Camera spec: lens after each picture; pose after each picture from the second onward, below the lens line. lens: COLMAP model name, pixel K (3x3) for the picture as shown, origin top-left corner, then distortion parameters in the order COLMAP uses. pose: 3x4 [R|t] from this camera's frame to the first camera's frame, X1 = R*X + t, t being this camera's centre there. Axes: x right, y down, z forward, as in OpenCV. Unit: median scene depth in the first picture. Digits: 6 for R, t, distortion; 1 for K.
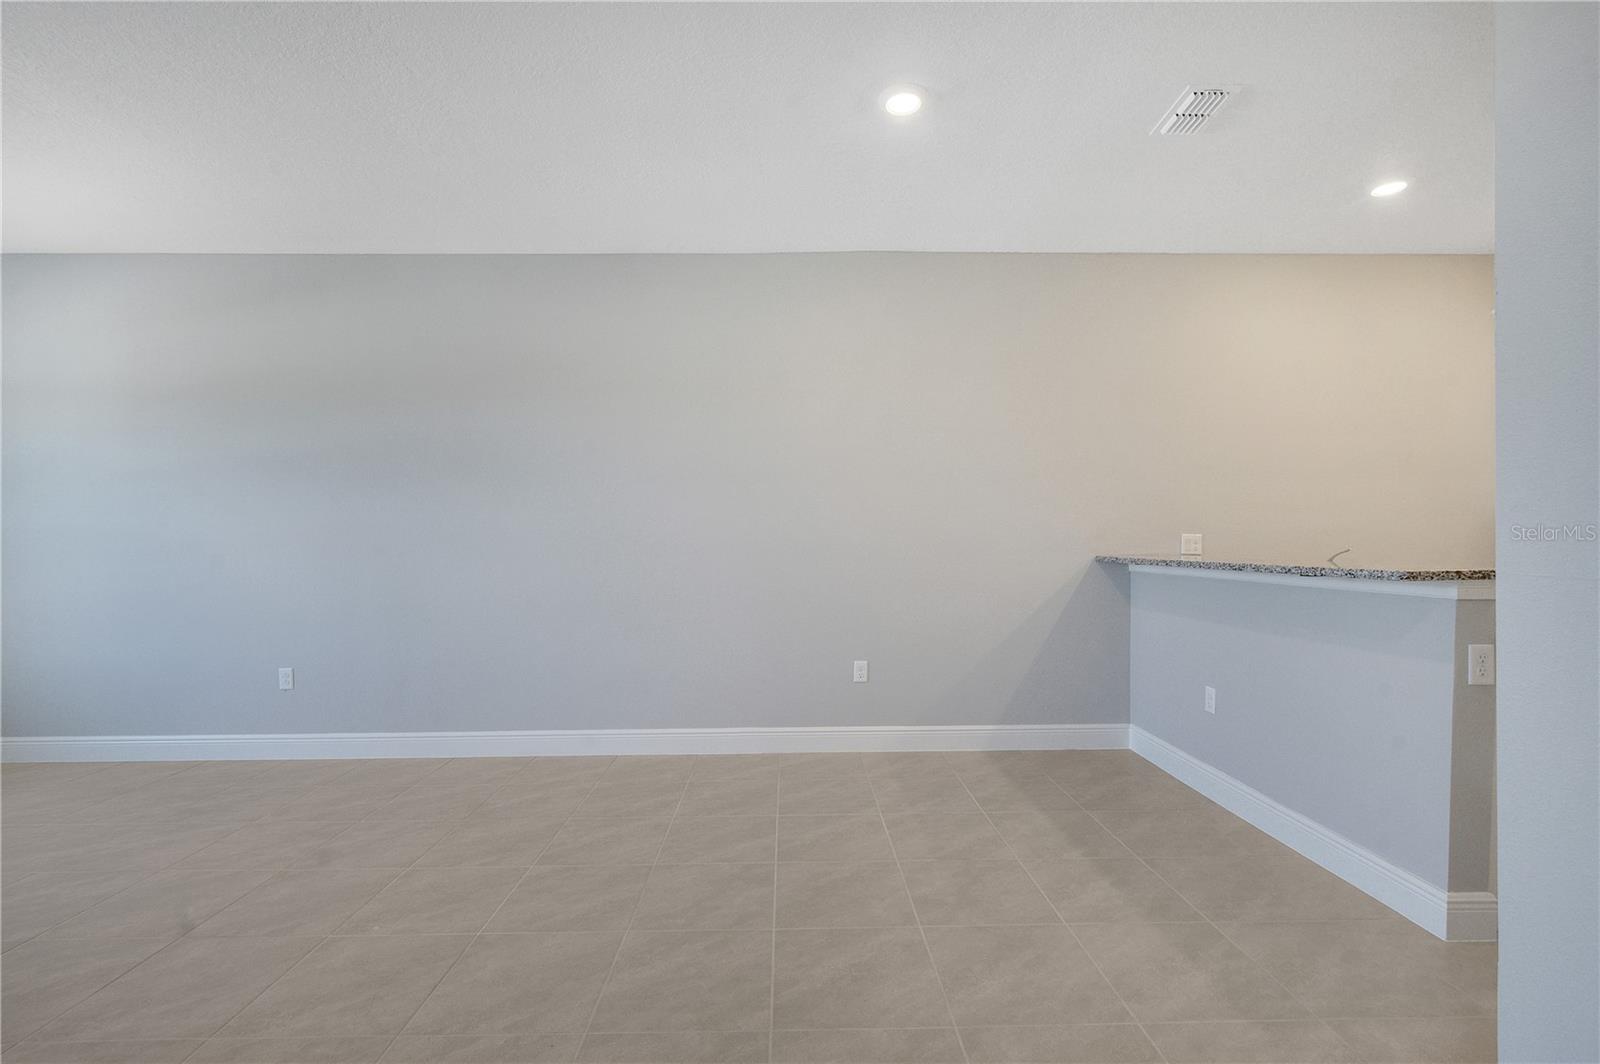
lens RADIAL K [[749.9, 0, 771.2], [0, 749.9, 550.2], [0, 0, 1]] dist [-0.004291, -0.000759]
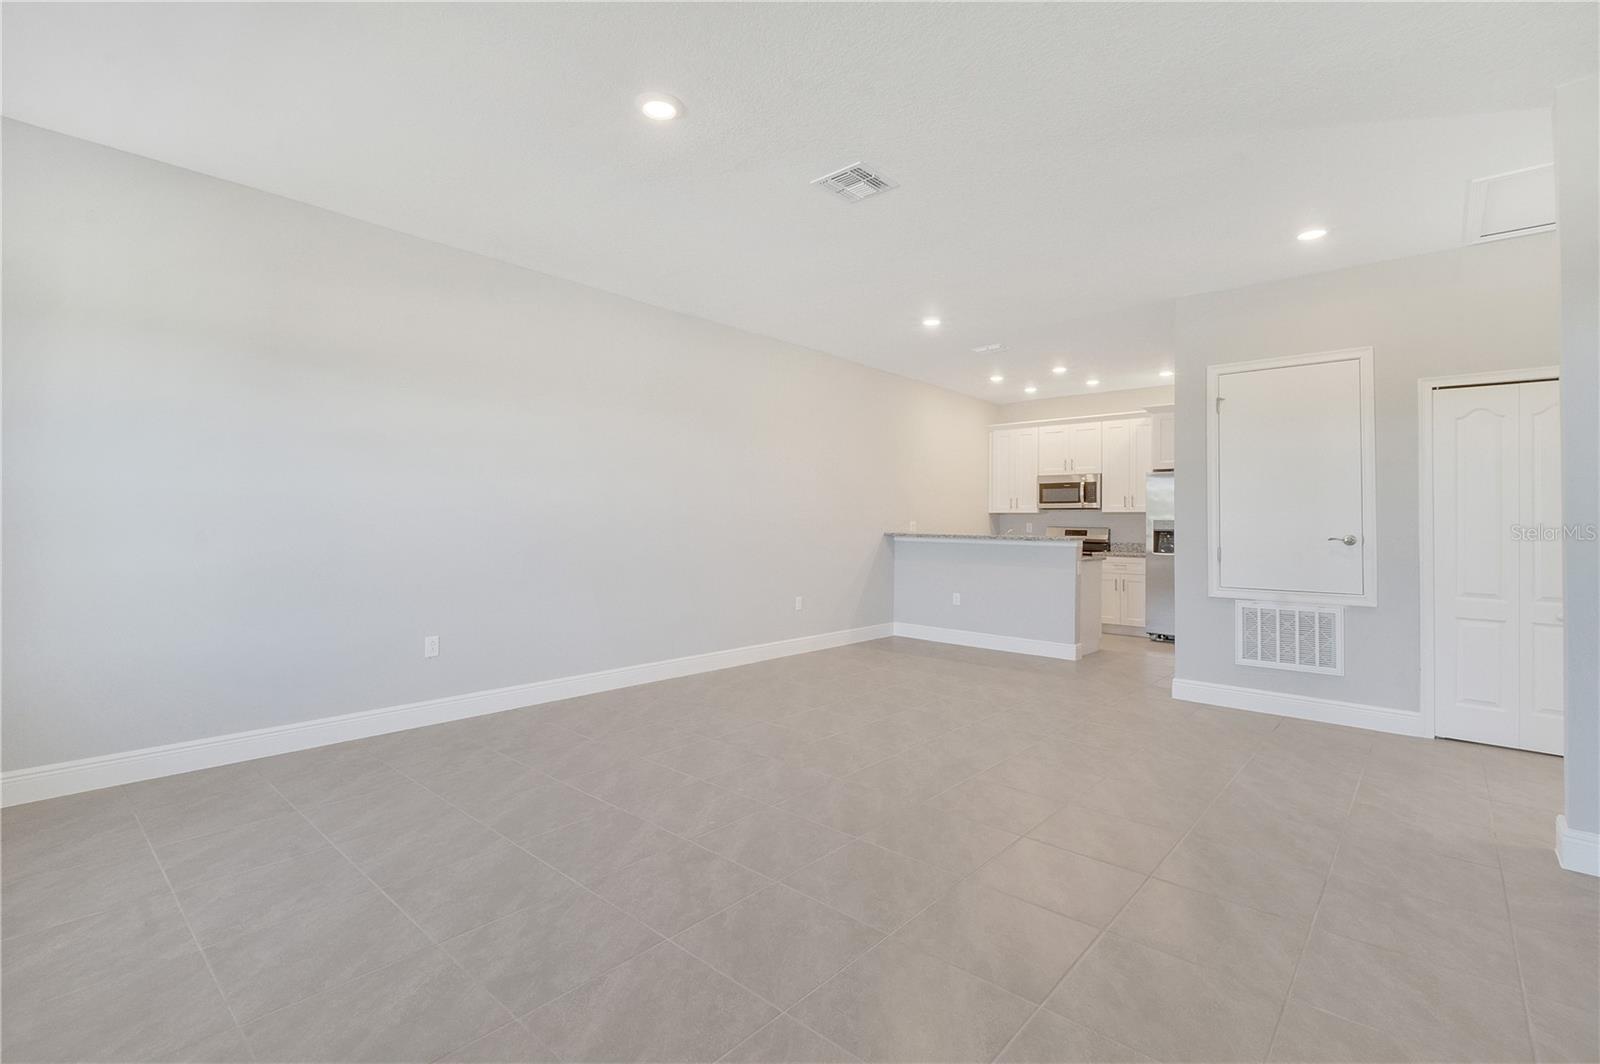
lens RADIAL K [[702.4, 0, 799.2], [0, 702.4, 508.5], [0, 0, 1]] dist [-0.001690, -0.000354]
pose [[0.689301, 0.029915, 0.723857, -1.135059], [-0.010481, 0.999454, -0.031325, 0.006174], [-0.724399, 0.014006, 0.689239, -0.049743]]
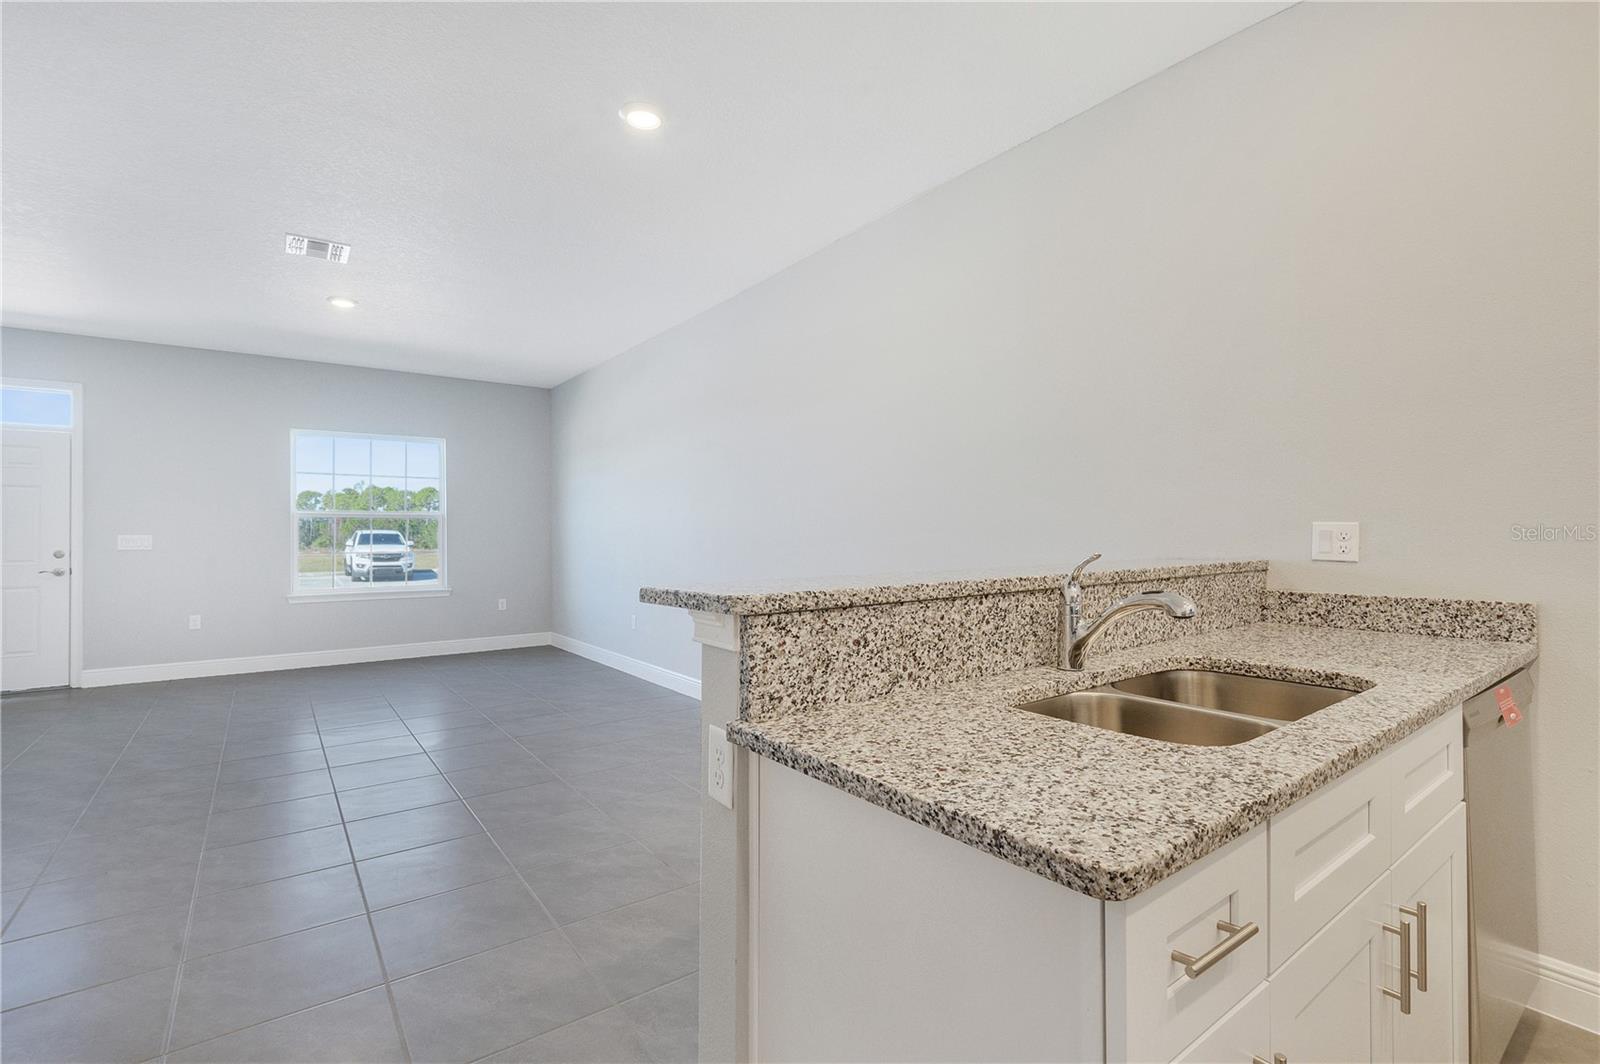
lens RADIAL K [[718.2, 0, 791.8], [0, 718.2, 534.1], [0, 0, 1]] dist [-0.004864, -0.001045]
pose [[0.569184, 0.001705, -0.822209, 0.905571], [-0.007309, 0.999969, -0.002987, -0.010436], [0.822178, 0.007710, 0.569179, 0.490845]]
